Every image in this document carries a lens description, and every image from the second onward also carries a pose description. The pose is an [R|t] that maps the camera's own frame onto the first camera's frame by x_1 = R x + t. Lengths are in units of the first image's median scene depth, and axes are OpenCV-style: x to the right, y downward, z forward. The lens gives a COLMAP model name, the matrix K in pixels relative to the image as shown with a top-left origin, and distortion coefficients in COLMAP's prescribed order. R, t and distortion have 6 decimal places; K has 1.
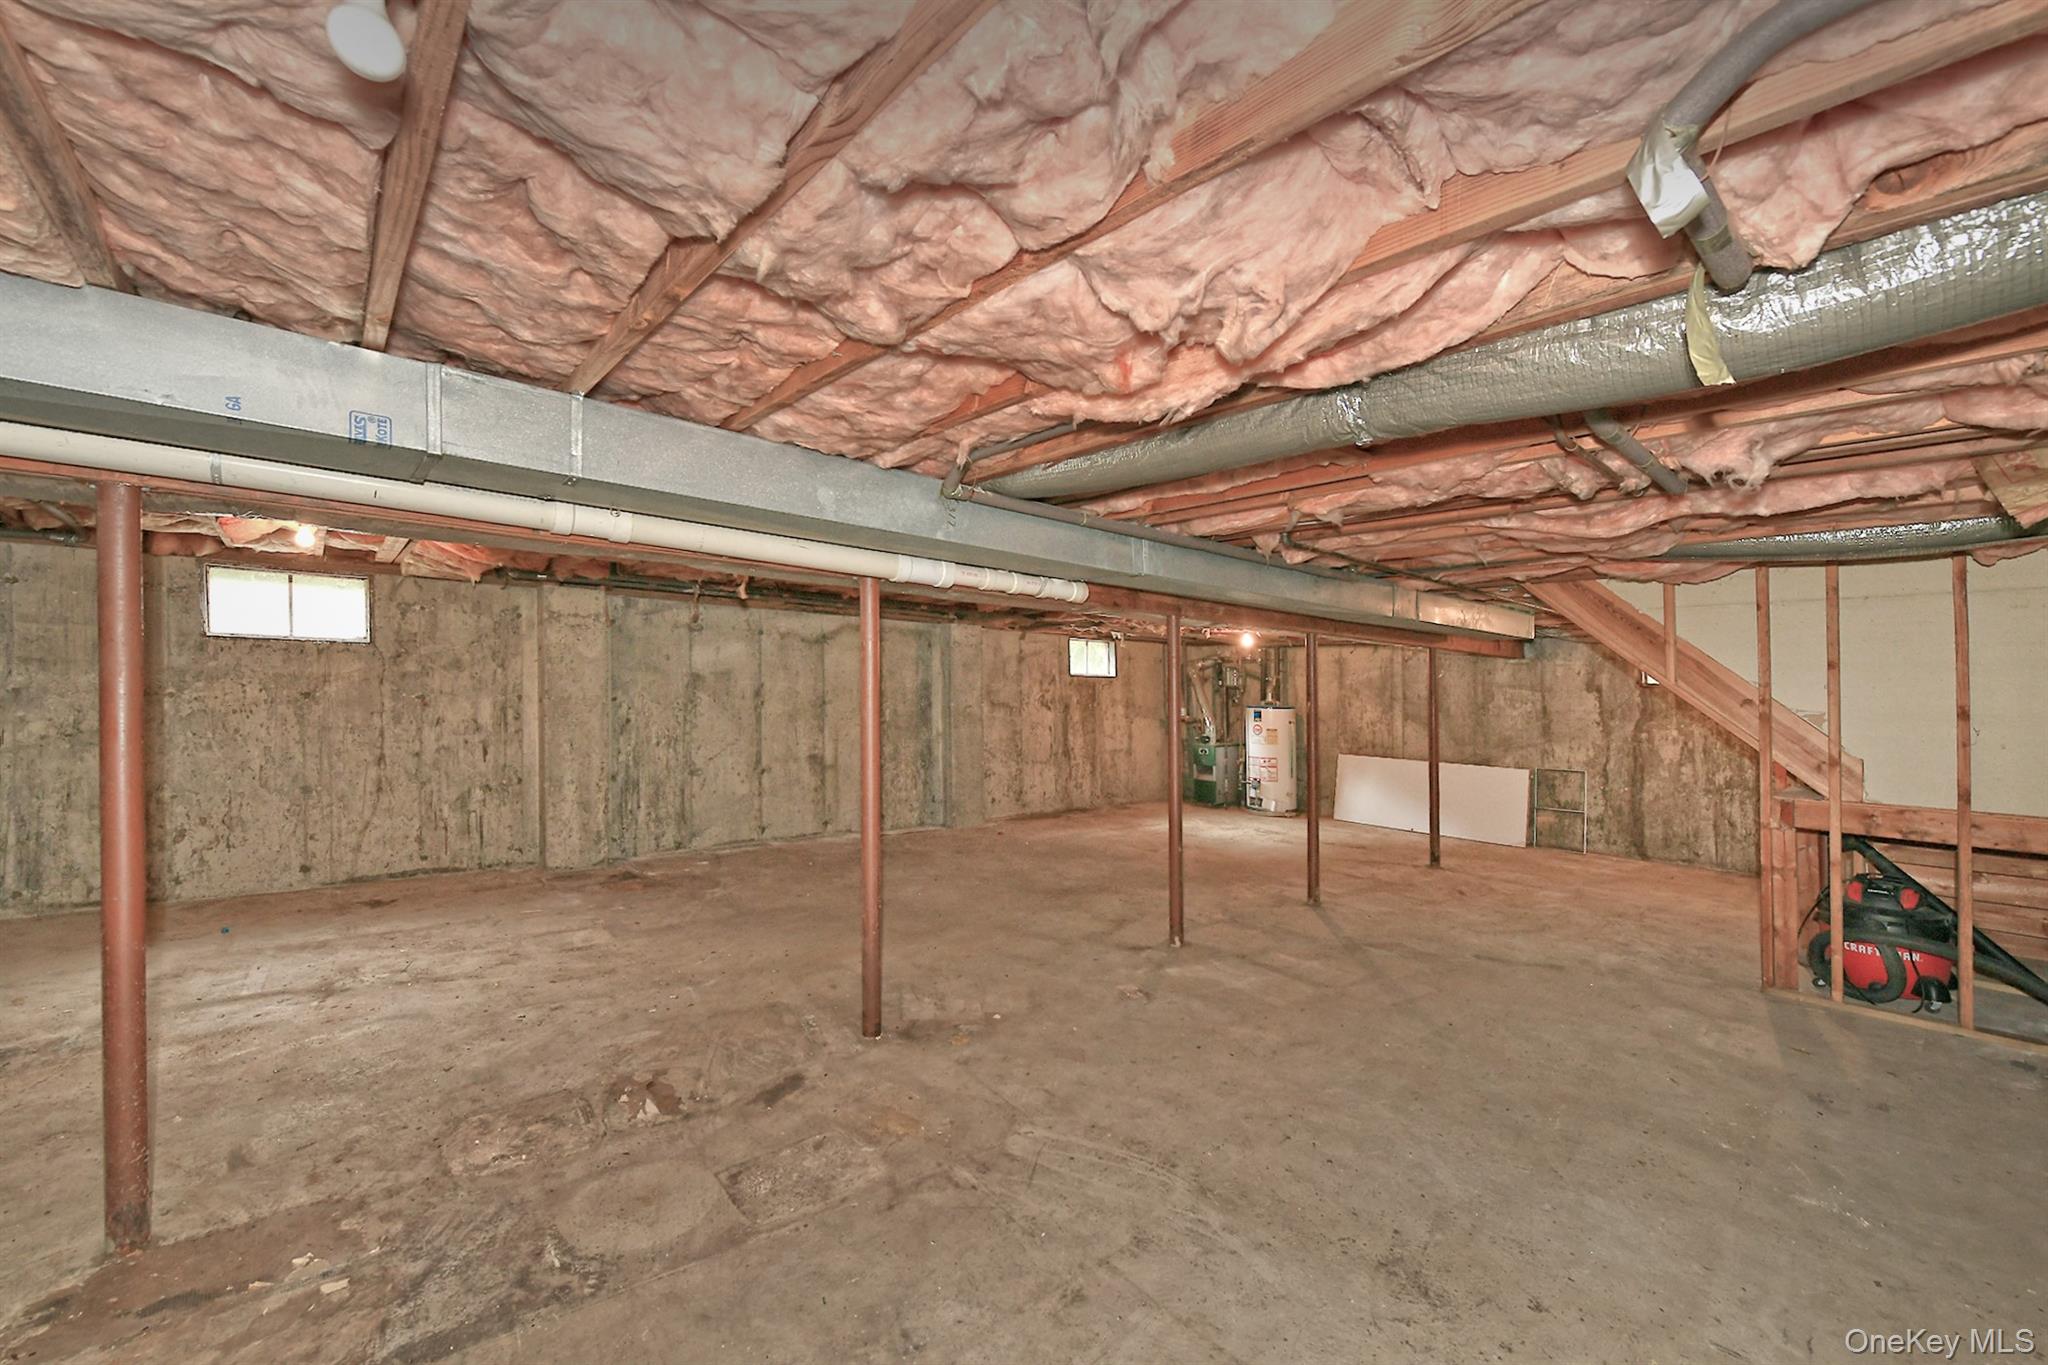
lens RADIAL K [[805.6, 0, 1017.6], [0, 805.6, 690.1], [0, 0, 1]] dist [-0.008319, -0.001237]
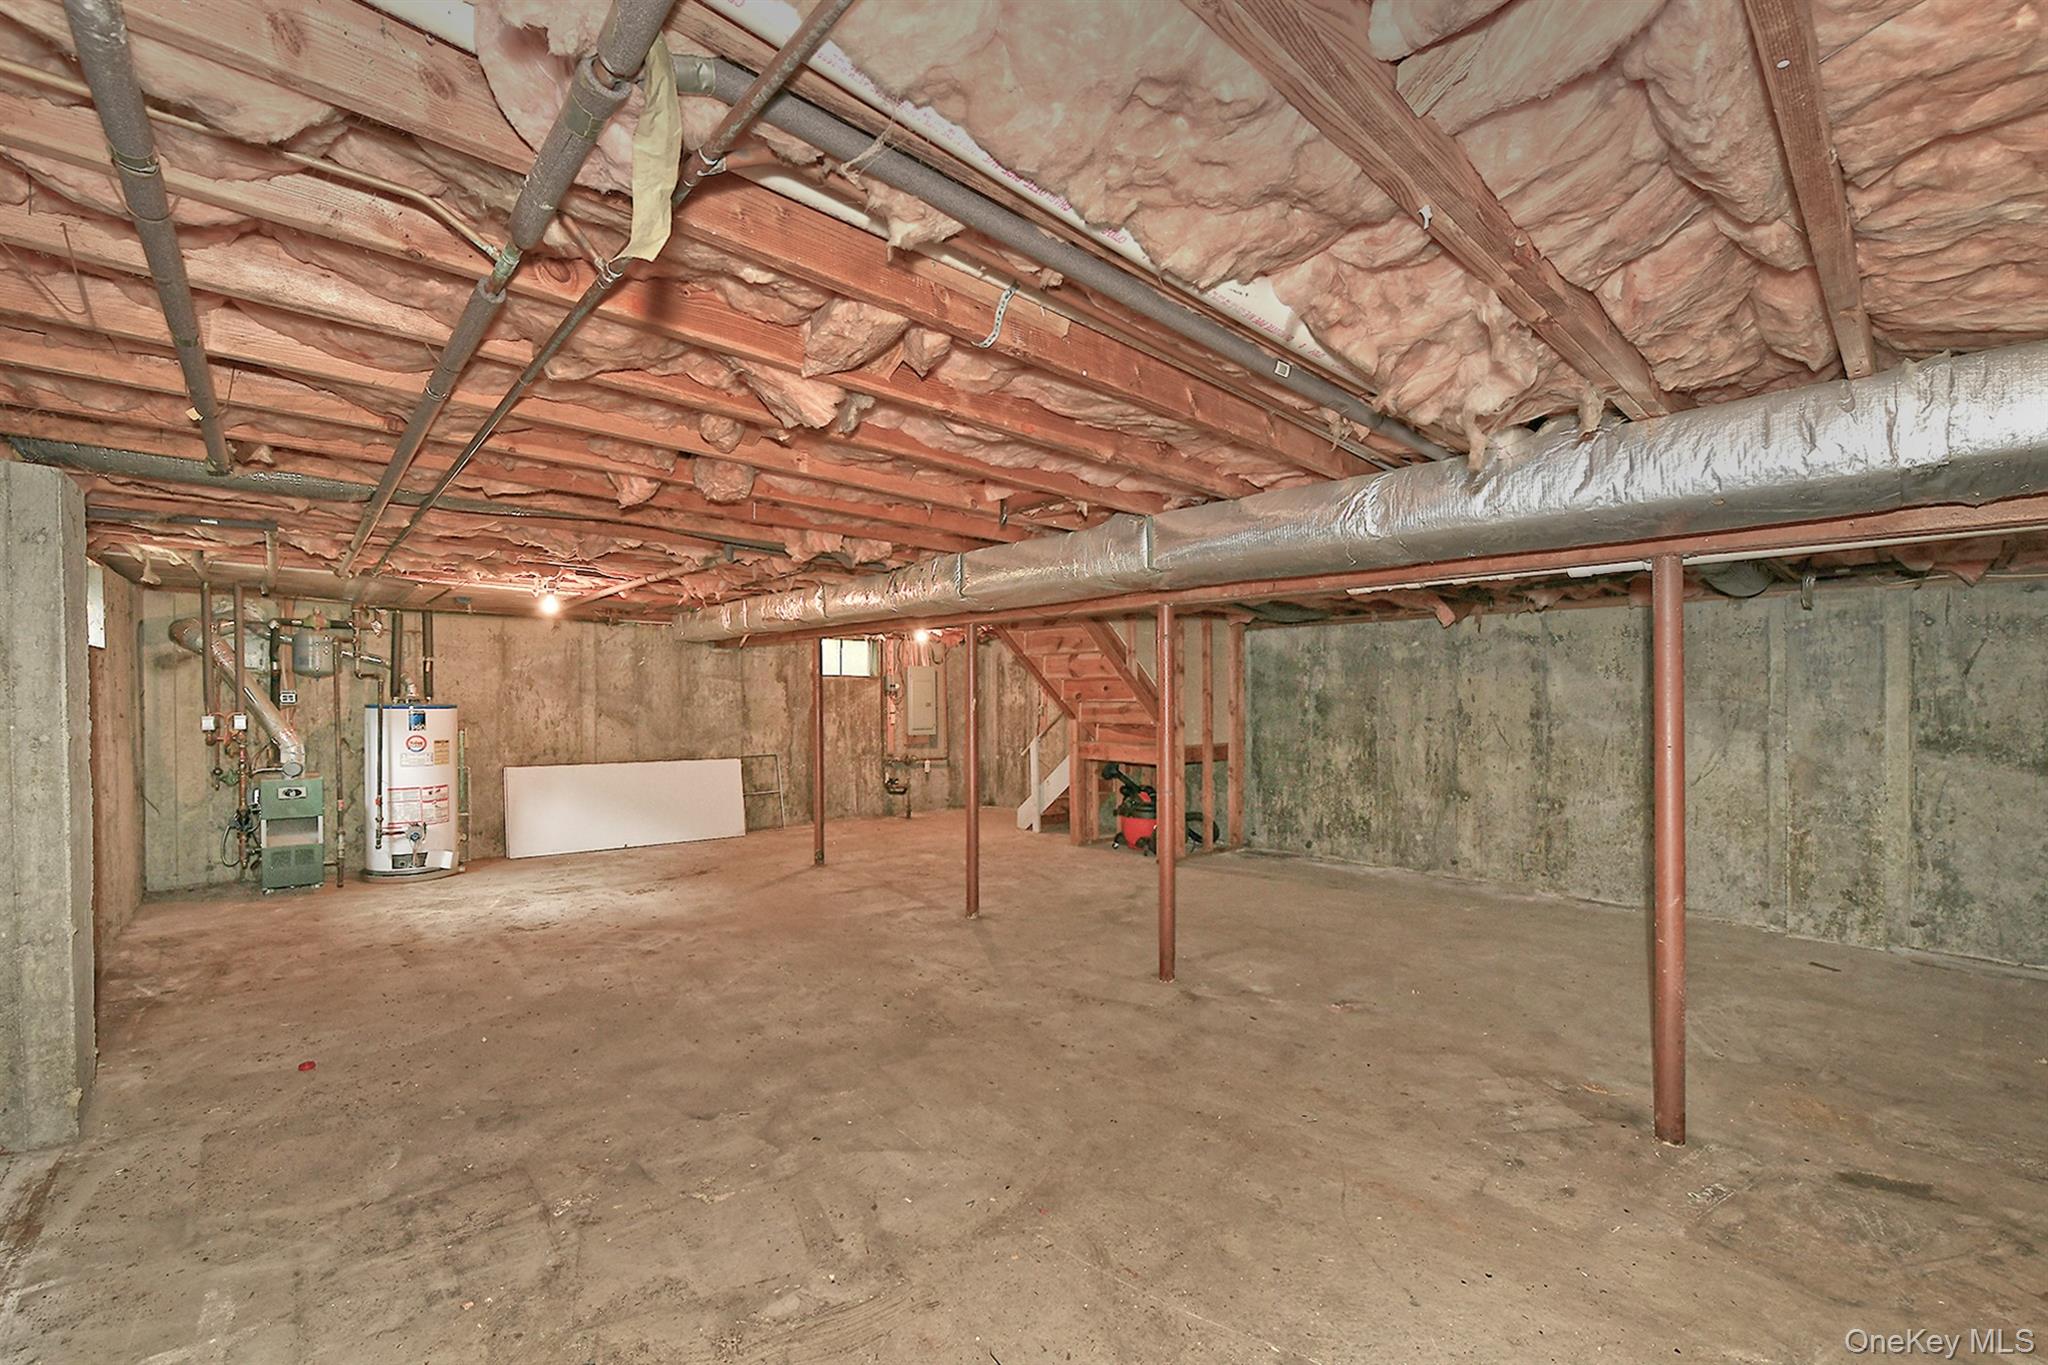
lens RADIAL K [[805.6, 0, 1017.5], [0, 805.6, 680.2], [0, 0, 1]] dist [-0.008319, -0.001237]
pose [[0.009248, -0.005478, 0.999942, -0.412270], [-0.007840, 0.999954, 0.005550, -0.008877], [-0.999927, -0.007891, 0.009204, 0.698173]]
